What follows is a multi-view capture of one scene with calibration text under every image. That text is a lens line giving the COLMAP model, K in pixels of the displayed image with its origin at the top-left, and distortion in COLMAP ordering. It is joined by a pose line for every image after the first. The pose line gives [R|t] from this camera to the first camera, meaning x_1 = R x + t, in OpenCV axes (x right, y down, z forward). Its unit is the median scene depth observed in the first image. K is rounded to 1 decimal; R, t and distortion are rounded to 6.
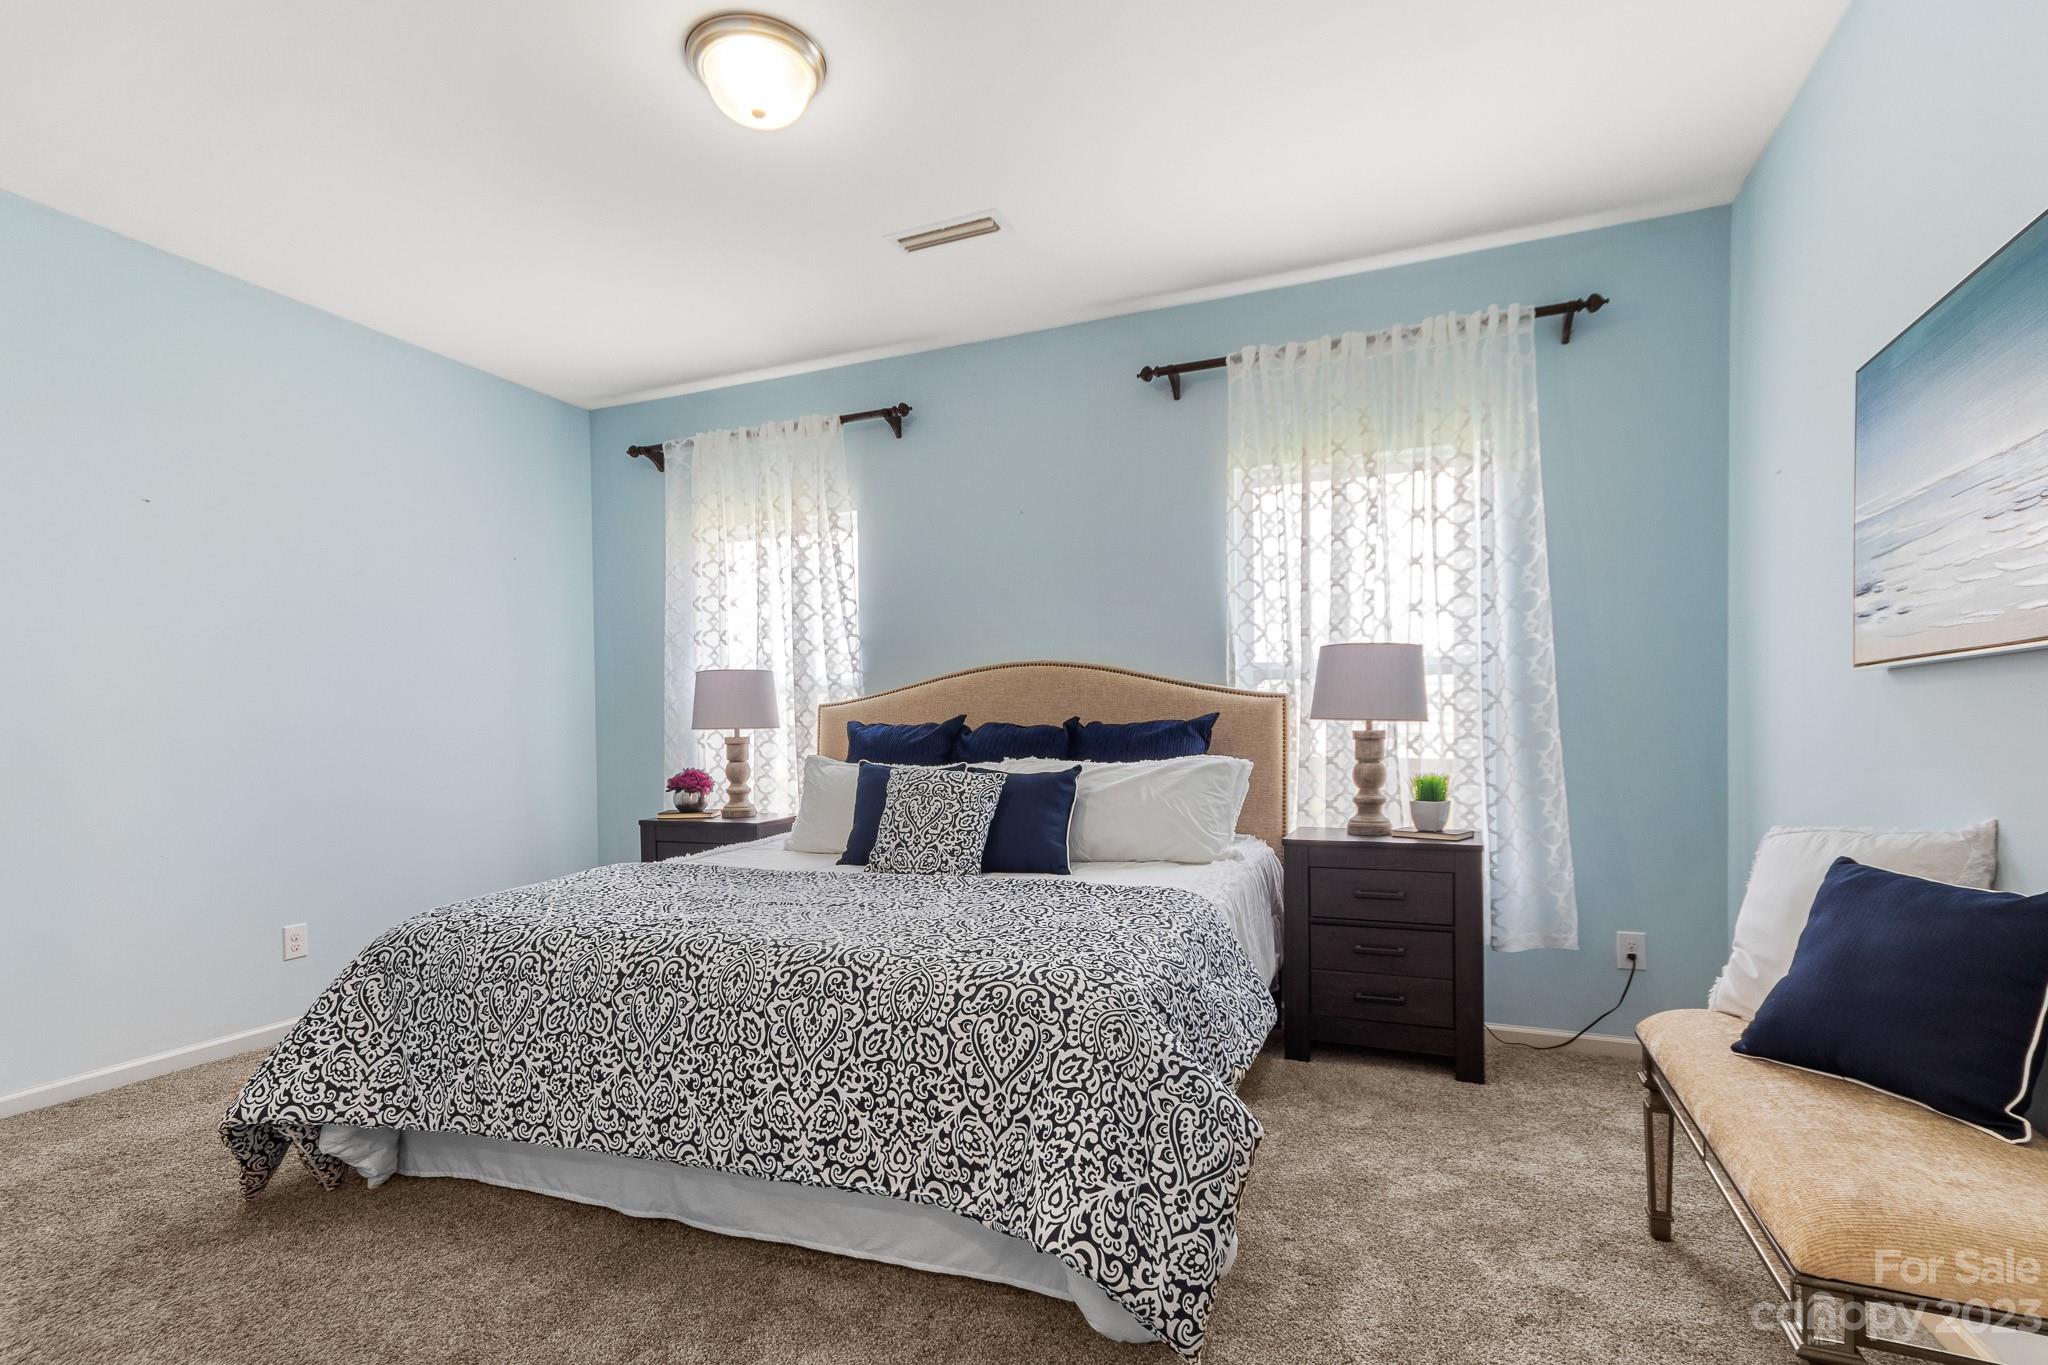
lens RADIAL K [[975.7, 0, 1024.8], [0, 975.7, 728.3], [0, 0, 1]] dist [-0.000595, -0.000023]
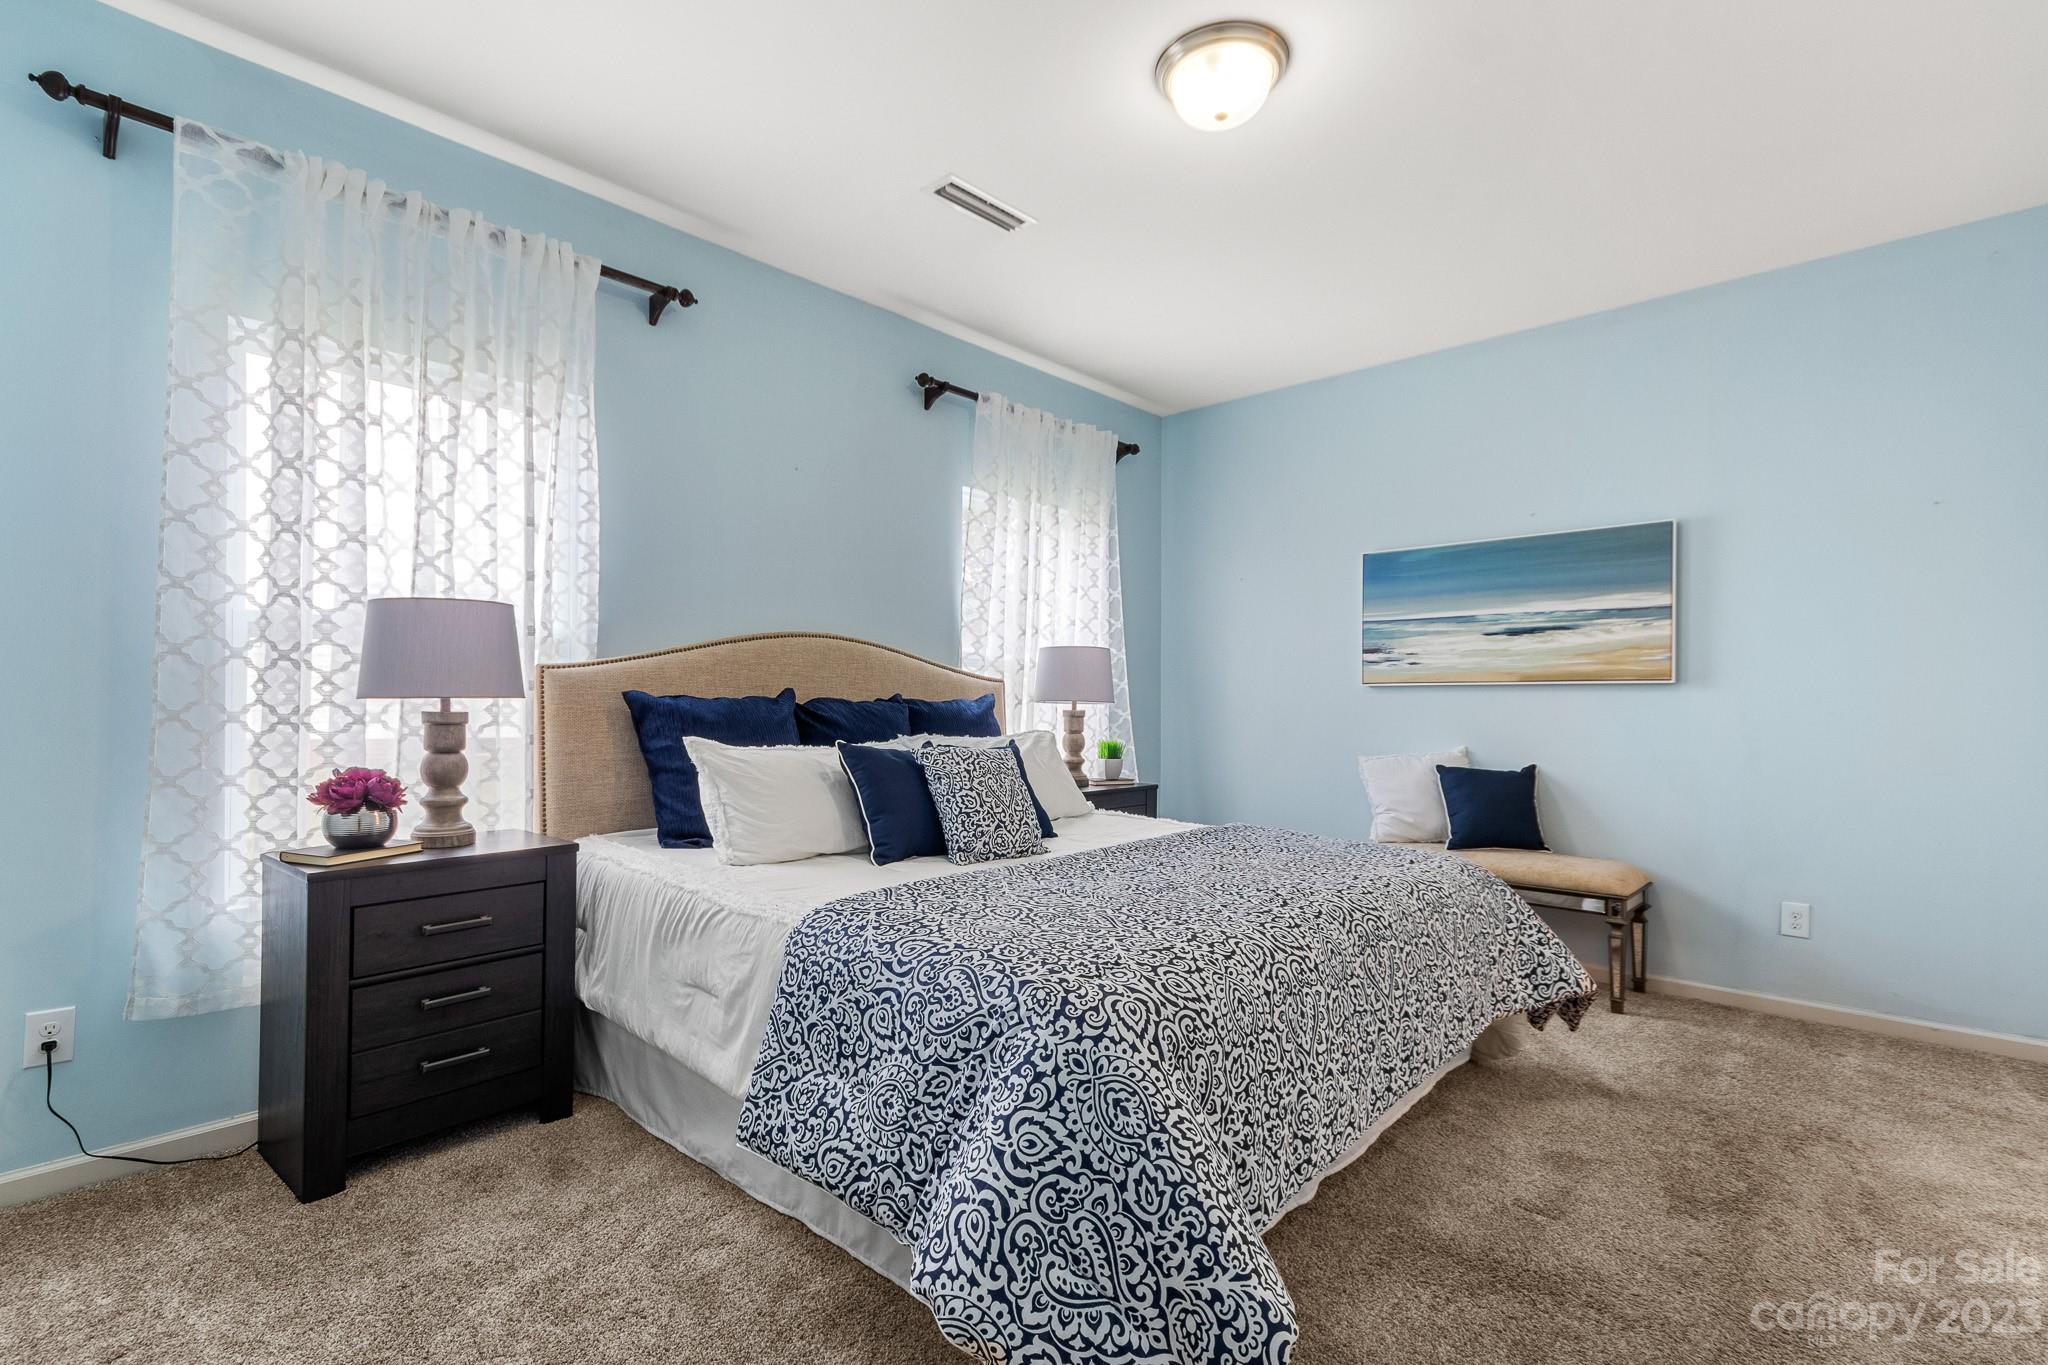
lens RADIAL K [[960.0, 0, 1024.0], [0, 960.0, 682.5], [0, 0, 1]] dist [-0.001267, -0.000085]
pose [[0.347435, 0.036569, 0.936991, -0.796147], [-0.007395, 0.999315, -0.036260, 0.010816], [-0.937675, 0.005669, 0.347467, 0.509436]]
